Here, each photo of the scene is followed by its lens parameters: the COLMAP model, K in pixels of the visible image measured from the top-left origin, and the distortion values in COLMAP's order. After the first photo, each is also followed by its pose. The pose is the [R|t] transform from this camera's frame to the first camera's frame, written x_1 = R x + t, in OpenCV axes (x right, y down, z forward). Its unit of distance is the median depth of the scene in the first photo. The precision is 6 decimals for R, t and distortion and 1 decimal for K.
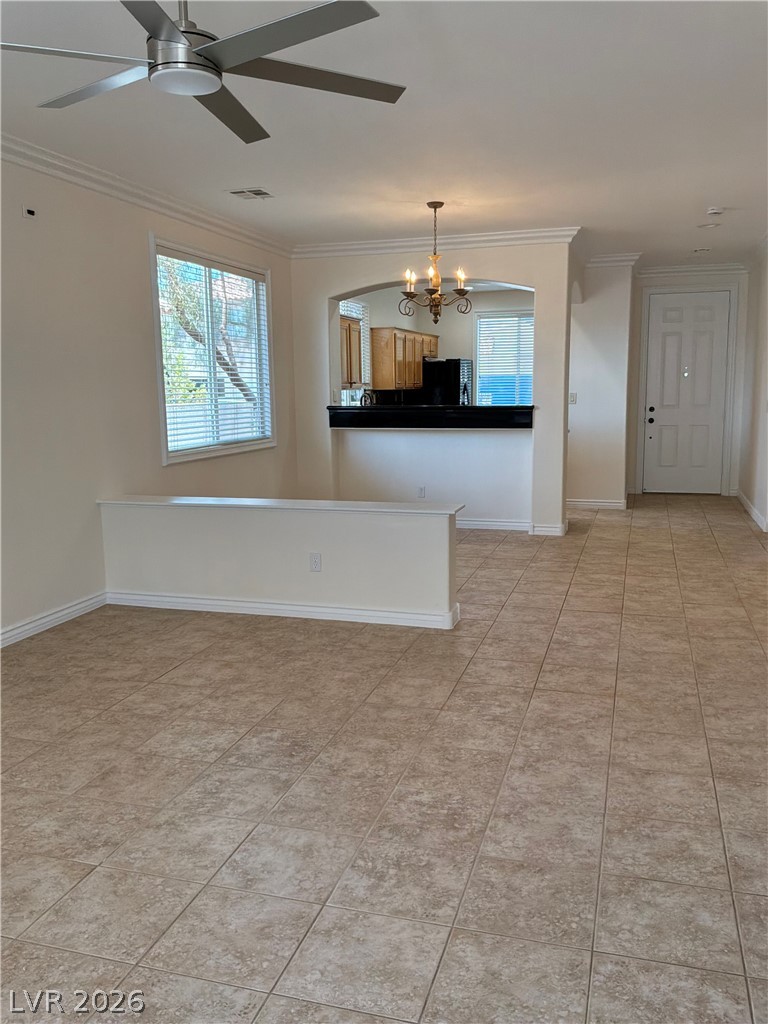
lens RADIAL K [[844.8, 0, 384.0], [0, 844.8, 512.0], [0, 0, 1]] dist [0.132049, -0.254167]
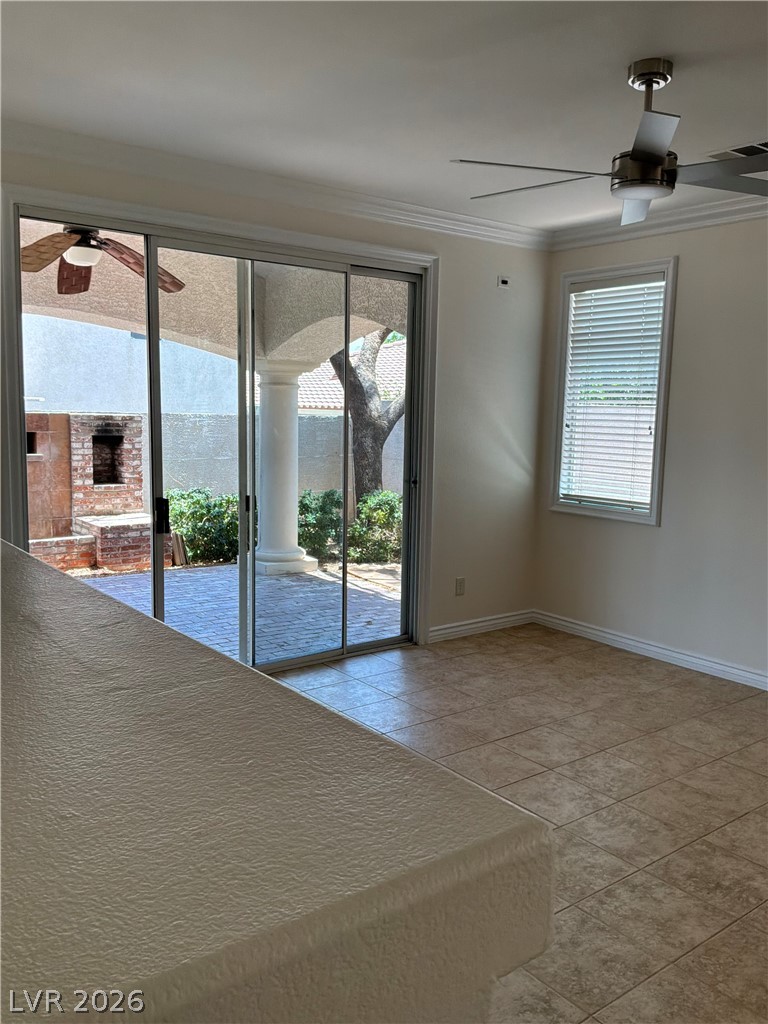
lens RADIAL K [[847.0, 0, 384.0], [0, 847.0, 512.0], [0, 0, 1]] dist [0.113056, -0.202662]
pose [[-0.579193, 0.102789, -0.808684, 0.640103], [-0.135838, 0.965980, 0.220071, -0.193963], [0.803793, 0.237314, -0.545526, 0.974785]]
